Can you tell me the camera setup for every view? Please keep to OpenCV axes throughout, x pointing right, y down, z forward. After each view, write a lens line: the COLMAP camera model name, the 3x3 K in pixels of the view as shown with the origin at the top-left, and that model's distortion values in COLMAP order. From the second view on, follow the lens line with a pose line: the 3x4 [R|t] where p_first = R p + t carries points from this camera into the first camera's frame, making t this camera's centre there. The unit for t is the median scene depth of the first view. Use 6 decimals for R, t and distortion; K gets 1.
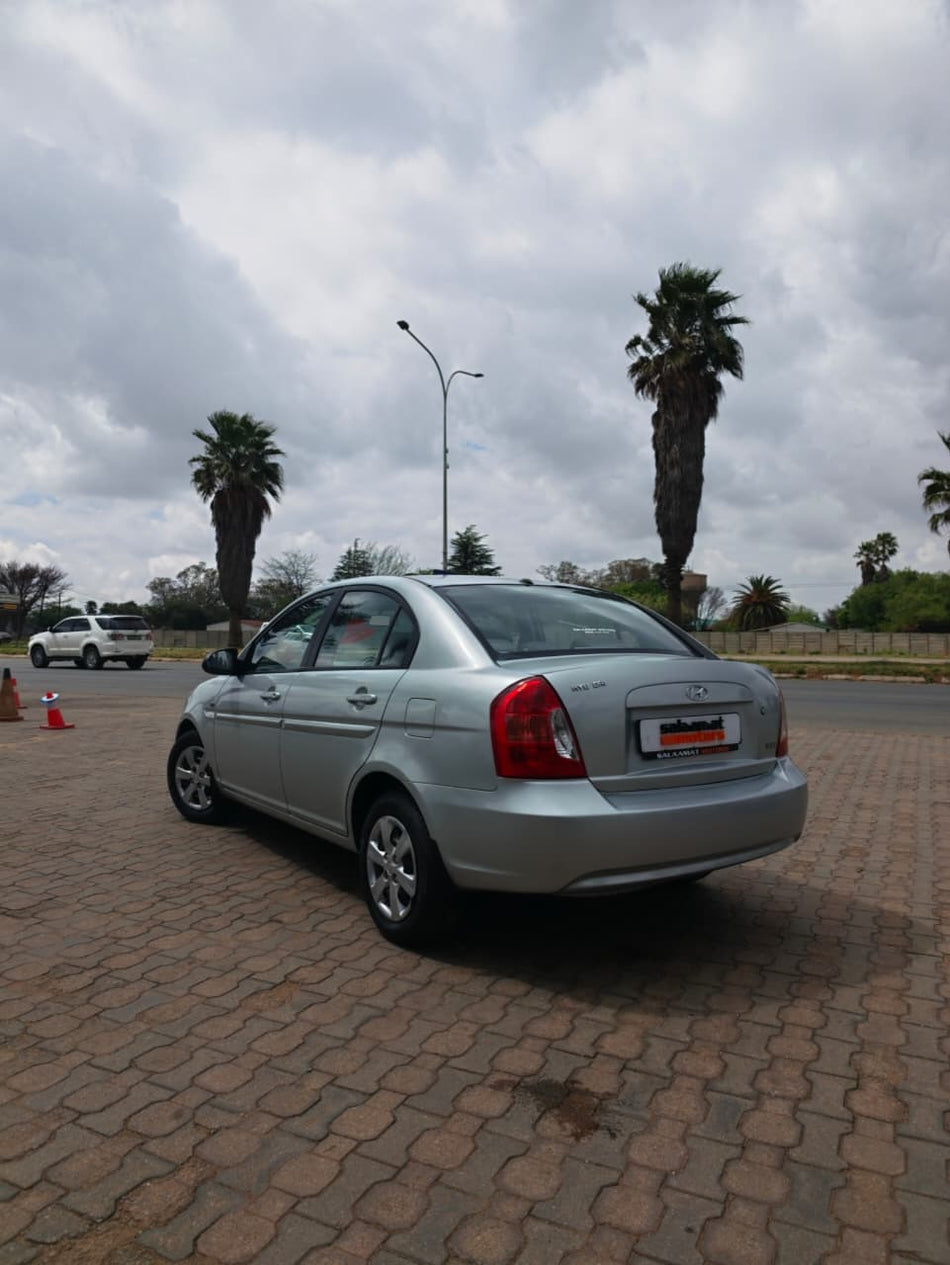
lens RADIAL K [[893.7, 0, 463.9], [0, 893.7, 631.2], [0, 0, 1]] dist [0.022879, -0.000384]
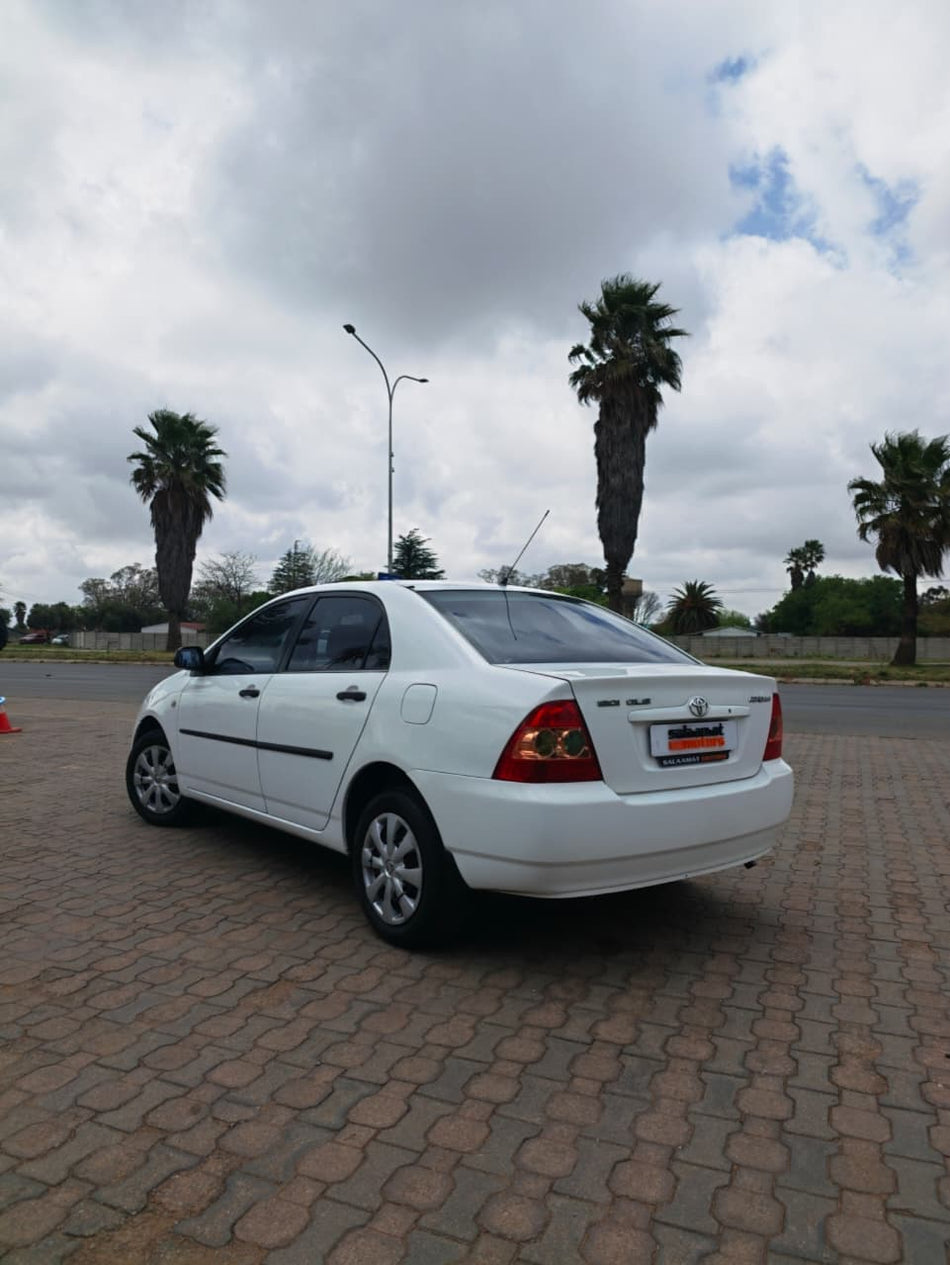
lens RADIAL K [[893.7, 0, 463.9], [0, 893.7, 631.2], [0, 0, 1]] dist [0.022879, -0.000384]
pose [[0.997594, 0.003104, 0.069258, -0.064686], [-0.002855, 0.999989, -0.003696, -0.000038], [-0.069269, 0.003489, 0.997592, -0.026260]]
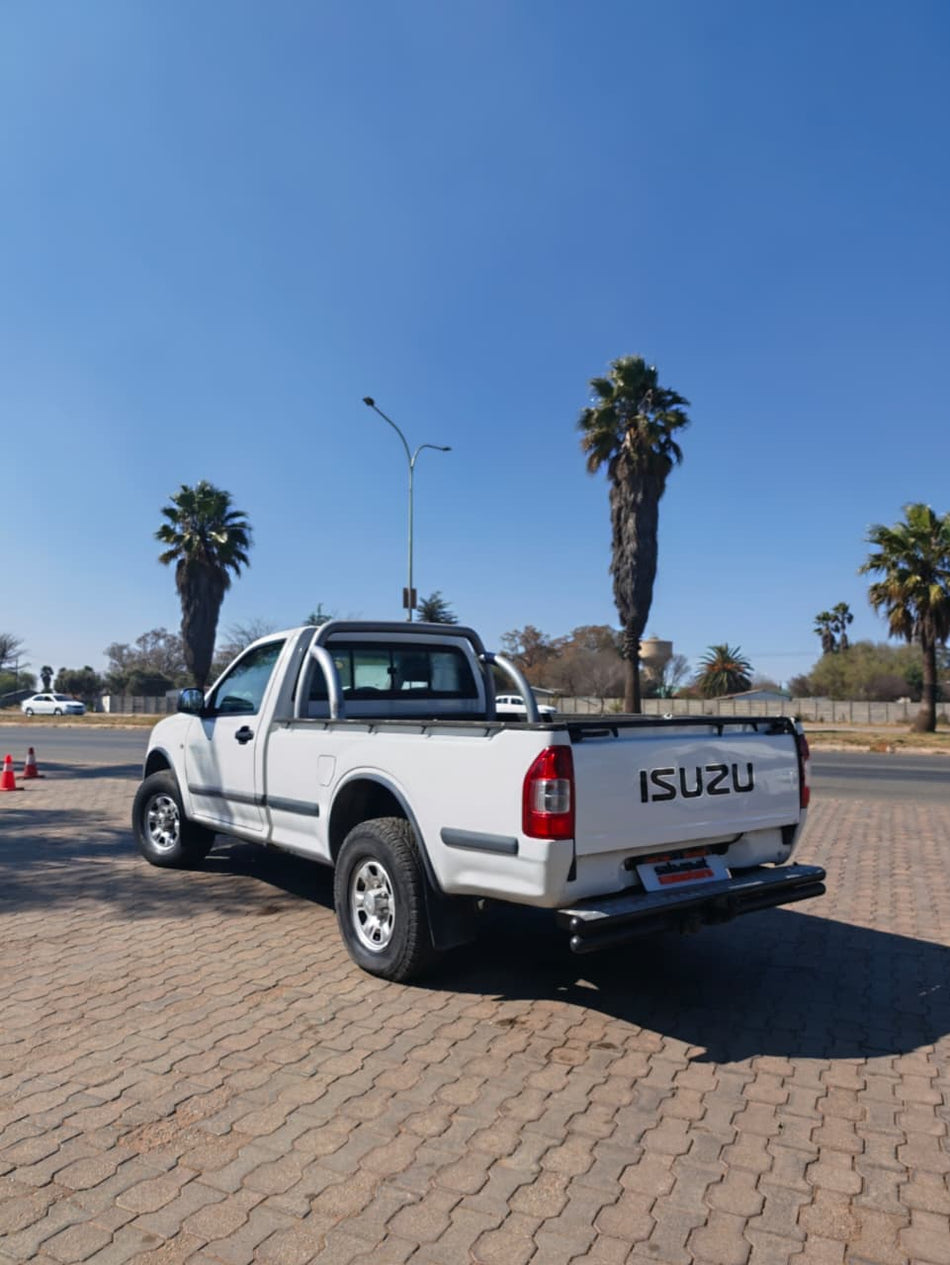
lens RADIAL K [[914.5, 0, 459.3], [0, 914.5, 637.2], [0, 0, 1]] dist [0.027680, 0.000184]
pose [[0.999397, 0.007197, 0.033981, 0.013216], [-0.004977, 0.997876, -0.064957, -0.022397], [-0.034376, 0.064748, 0.997309, -0.356715]]
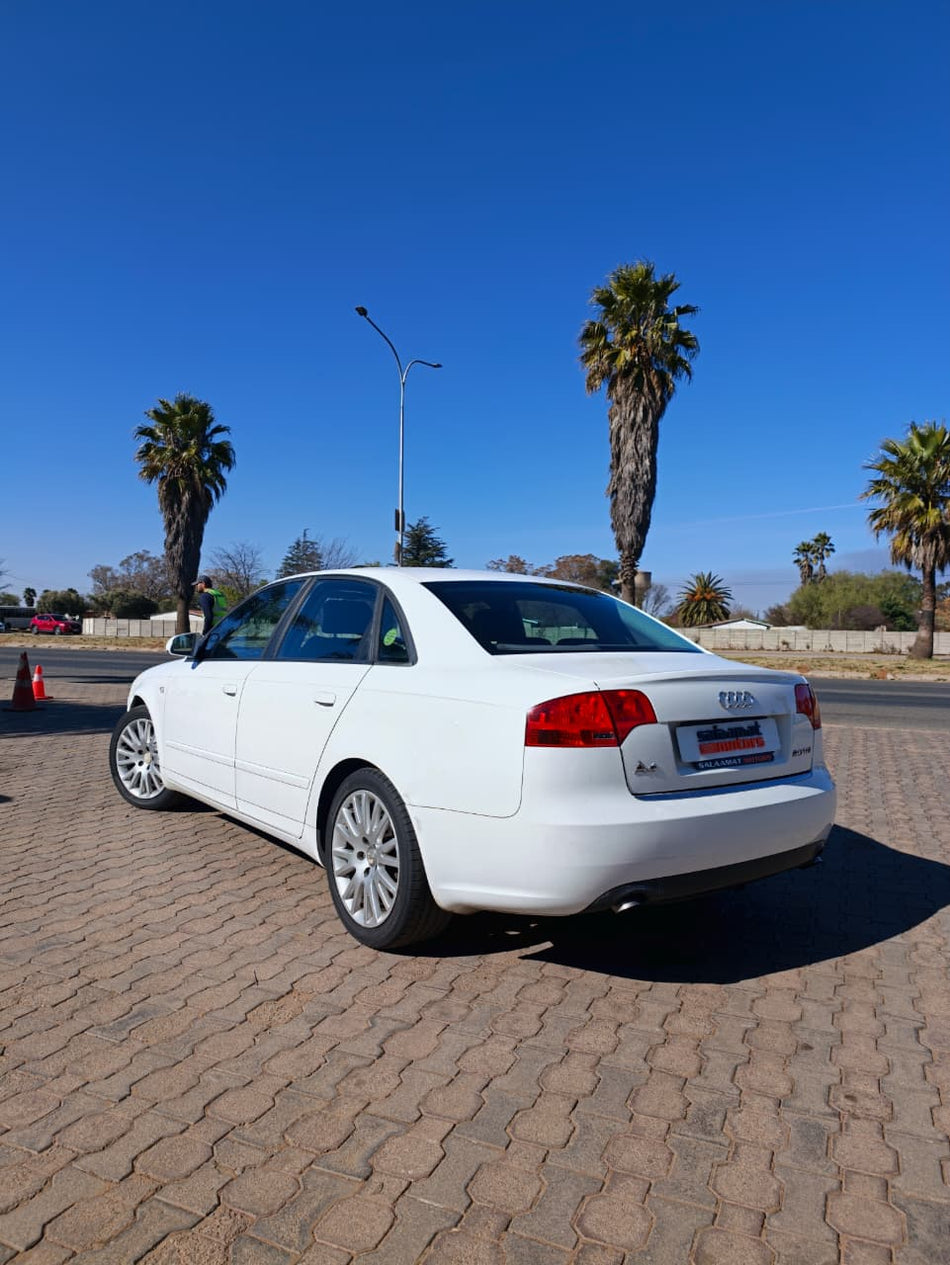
lens RADIAL K [[890.4, 0, 460.1], [0, 890.4, 631.3], [0, 0, 1]] dist [0.017934, -0.004095]
pose [[0.998274, 0.011994, 0.057492, -0.088012], [-0.012383, 0.999903, 0.006413, 0.021600], [-0.057409, -0.007114, 0.998325, 0.097686]]
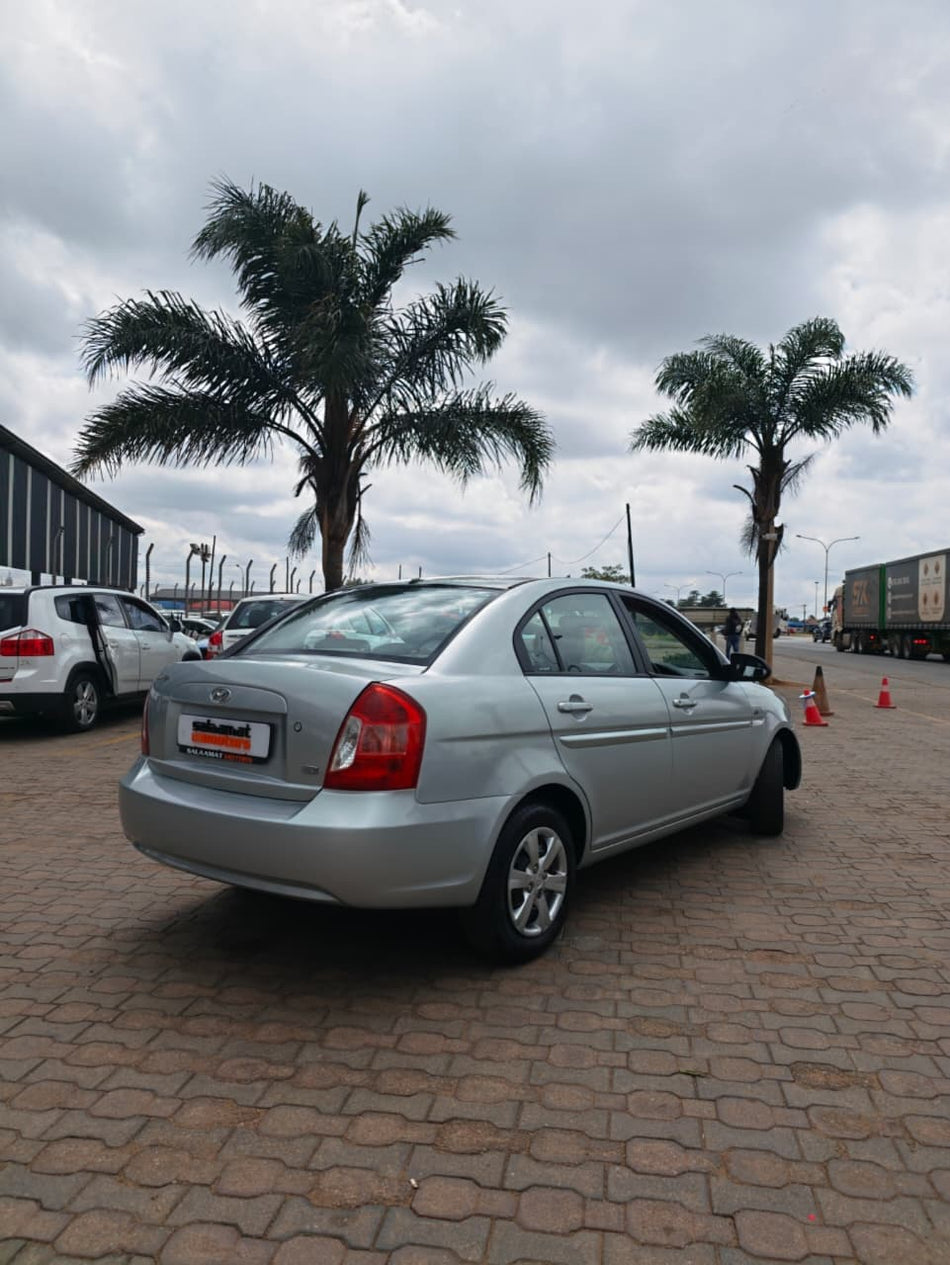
lens RADIAL K [[893.7, 0, 463.9], [0, 893.7, 631.2], [0, 0, 1]] dist [0.022879, -0.000384]
pose [[0.267028, 0.000951, -0.963688, 1.251875], [-0.012645, 0.999917, -0.002517, -0.000700], [0.963606, 0.012858, 0.267018, 0.983259]]
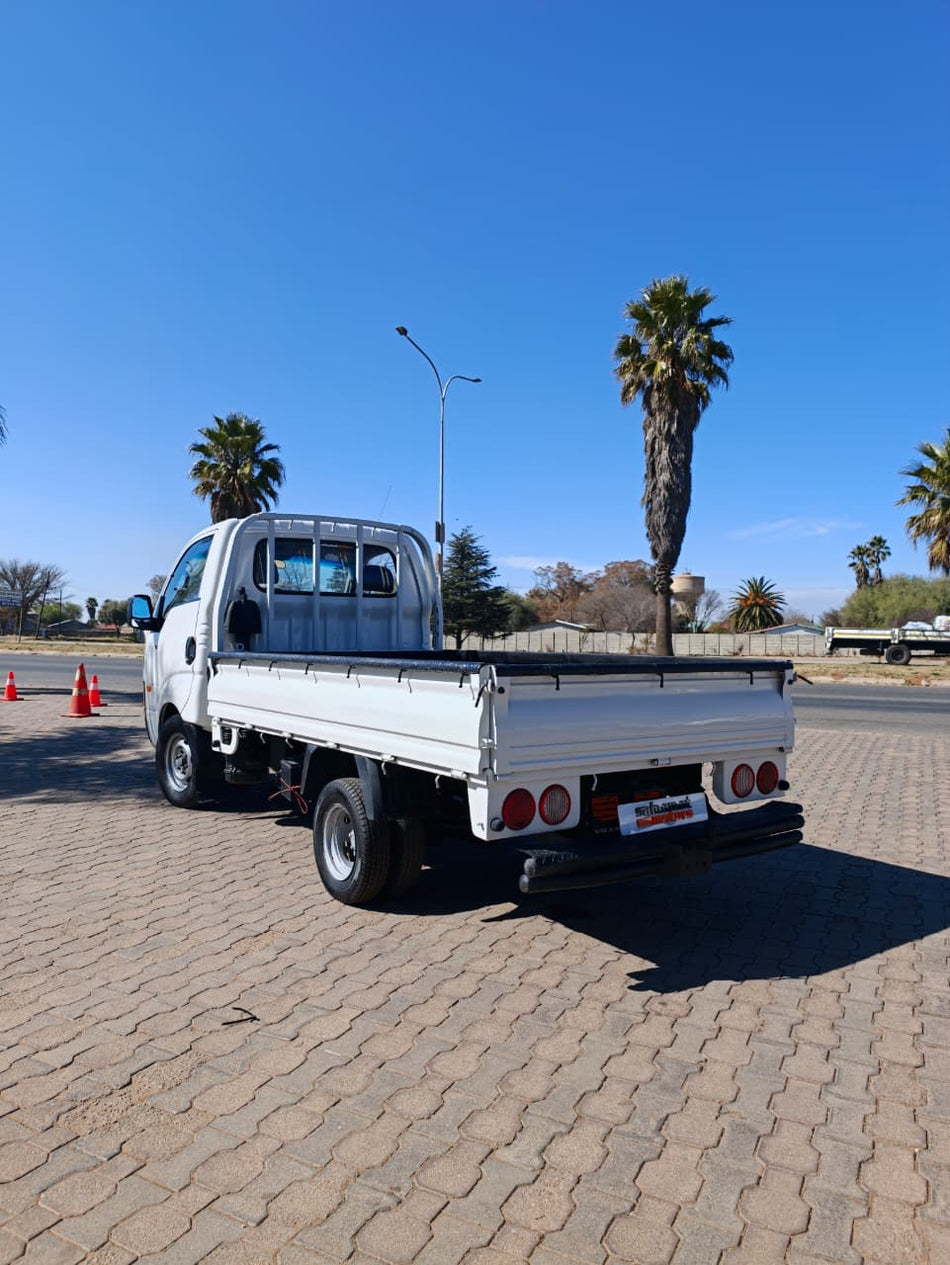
lens RADIAL K [[893.7, 0, 463.9], [0, 893.7, 631.2], [0, 0, 1]] dist [0.022879, -0.000384]
pose [[0.999972, 0.007462, 0.000871, 0.054707], [-0.007462, 0.999972, 0.000537, -0.007051], [-0.000867, -0.000544, 0.999999, -0.184898]]
